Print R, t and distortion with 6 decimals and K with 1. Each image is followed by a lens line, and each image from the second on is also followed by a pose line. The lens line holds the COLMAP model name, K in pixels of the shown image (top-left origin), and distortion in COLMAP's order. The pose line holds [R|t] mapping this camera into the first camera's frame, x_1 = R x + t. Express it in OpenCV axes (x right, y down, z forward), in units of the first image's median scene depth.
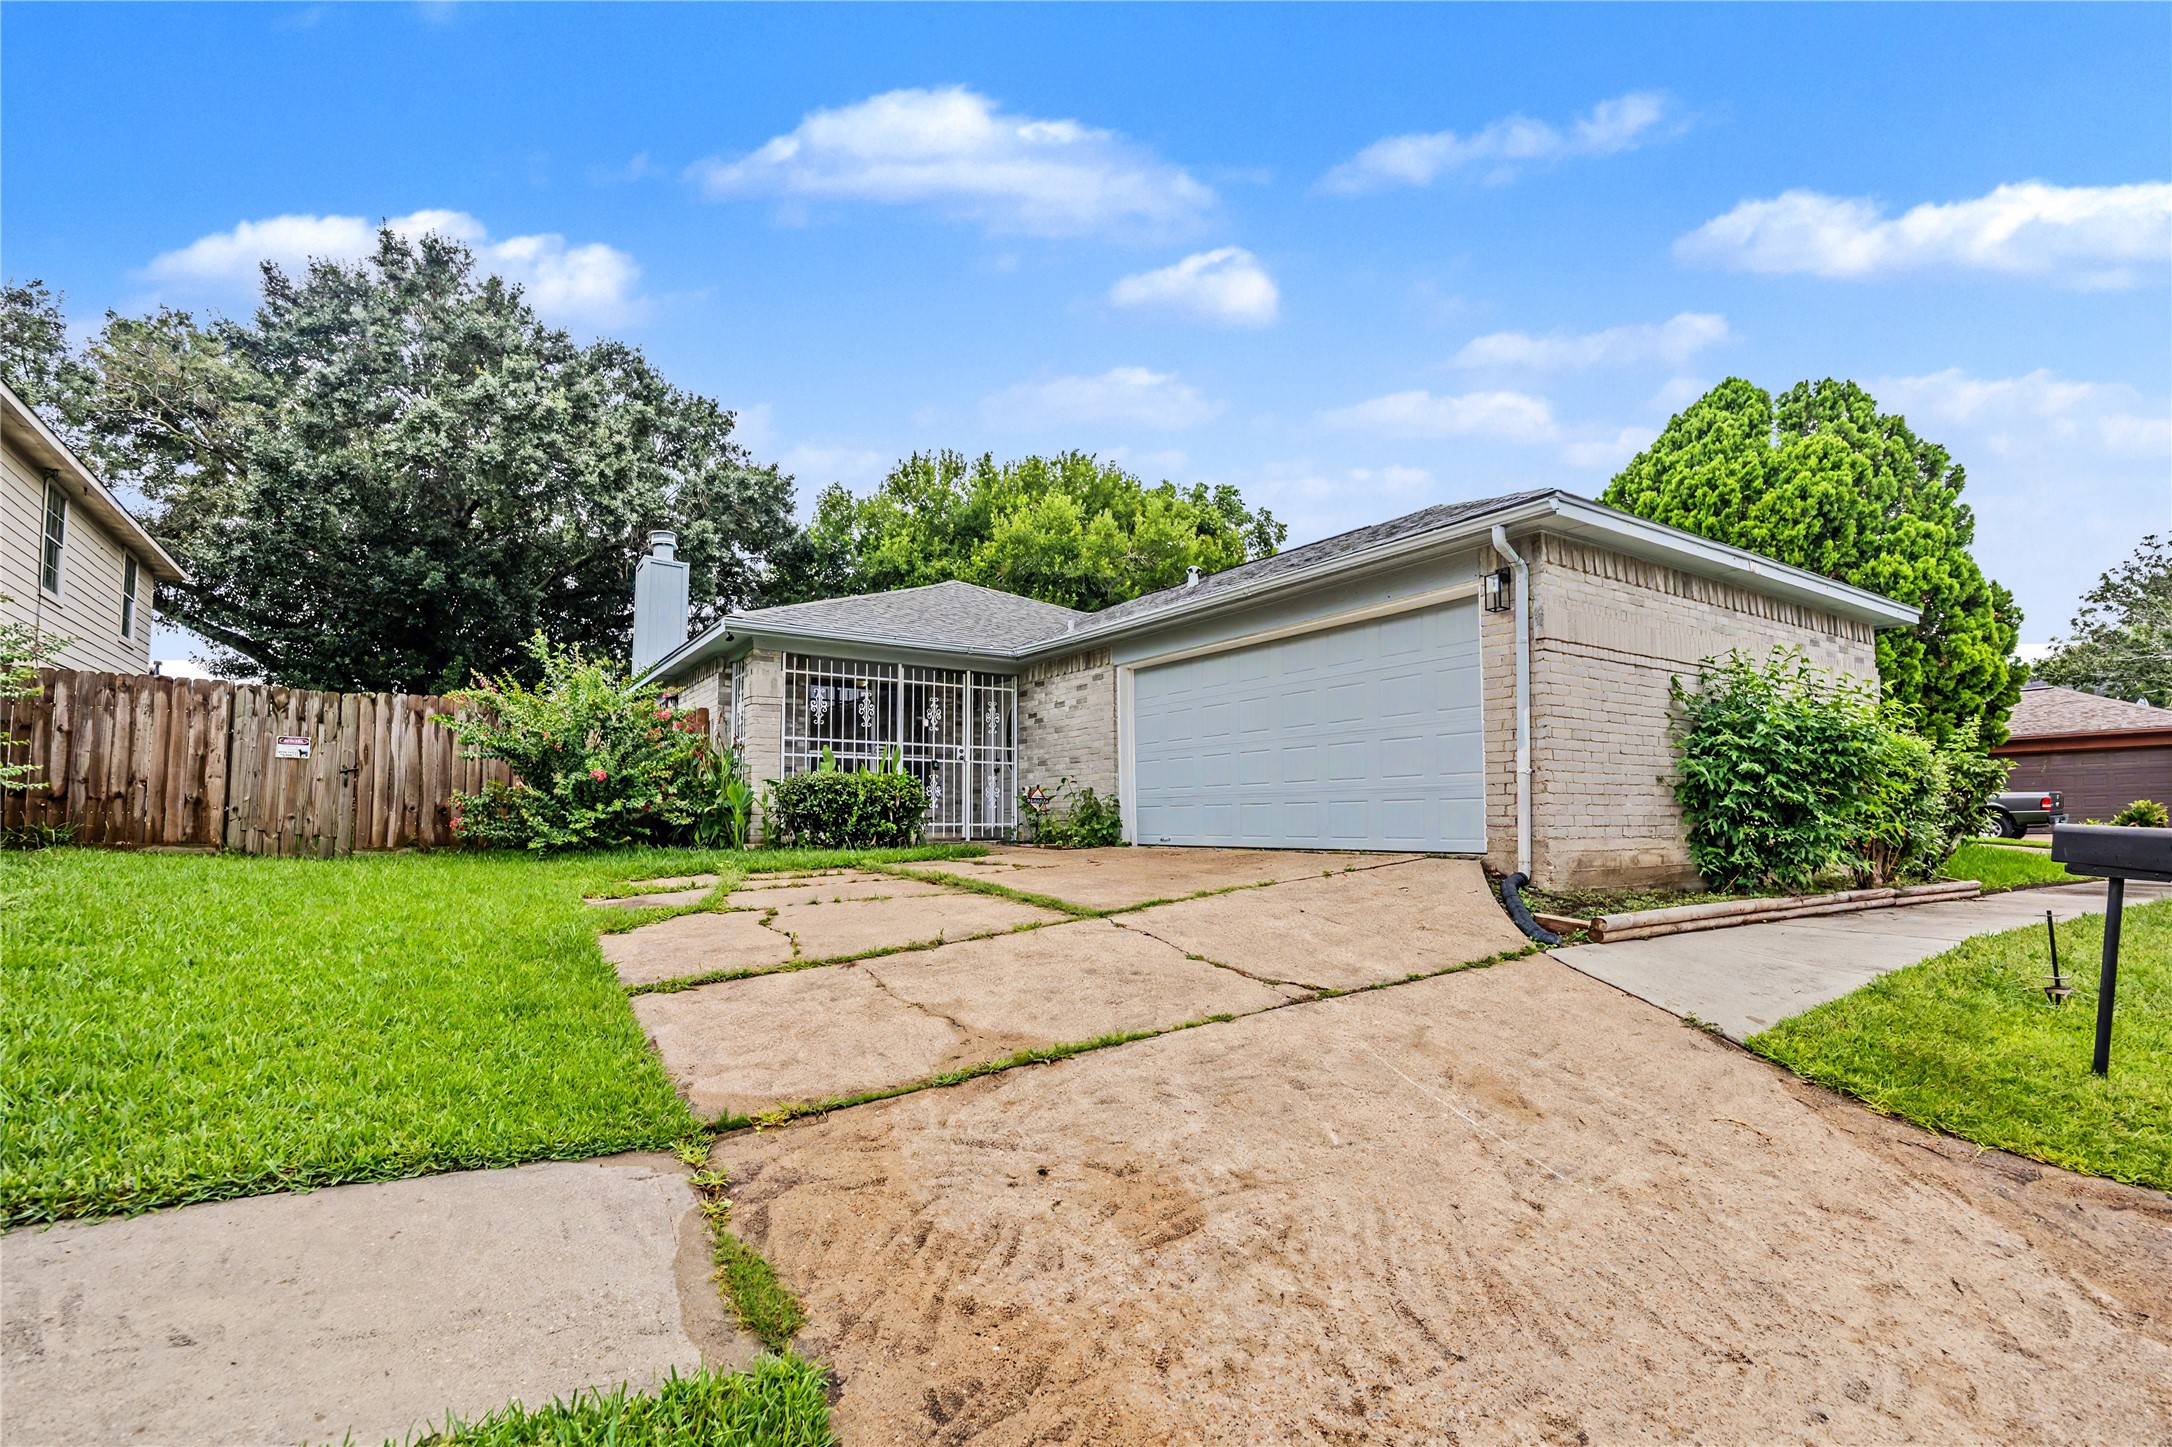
lens RADIAL K [[1005.9, 0, 1110.2], [0, 1005.9, 765.7], [0, 0, 1]] dist [-0.008409, -0.000015]
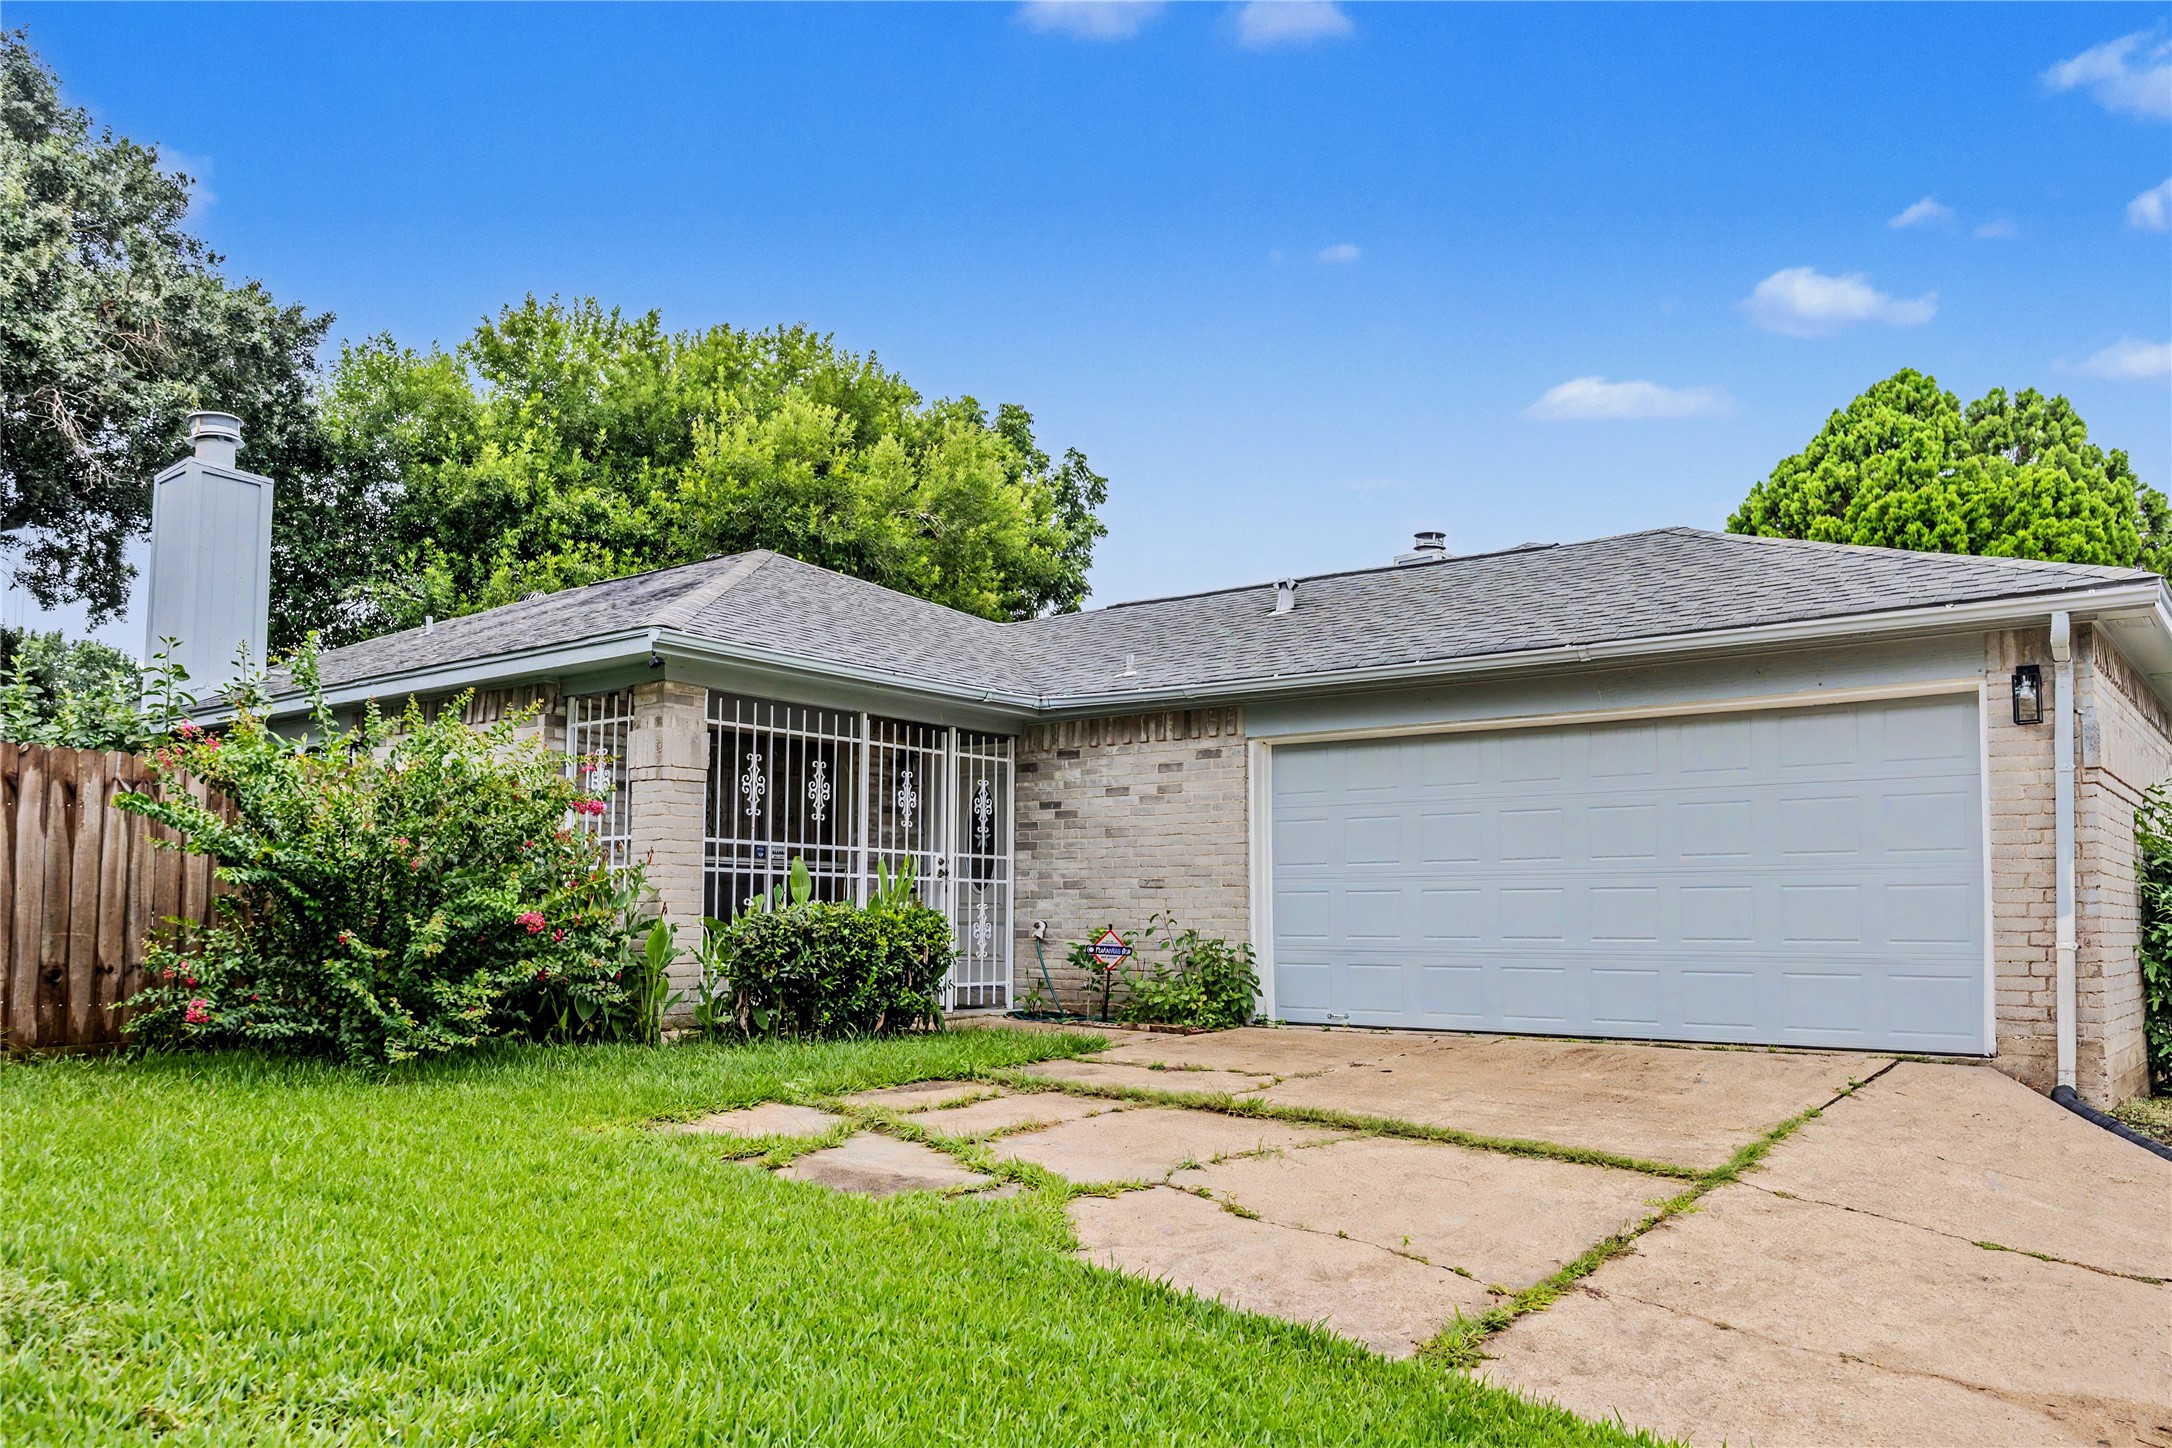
lens RADIAL K [[1620.4, 0, 1145.2], [0, 1620.4, 828.5], [0, 0, 1]] dist [0.004711, 0.003042]
pose [[0.948391, 0.027408, 0.315917, -0.354726], [-0.026387, 0.999624, -0.007508, -0.031624], [-0.316004, -0.001215, 0.948757, 0.052270]]
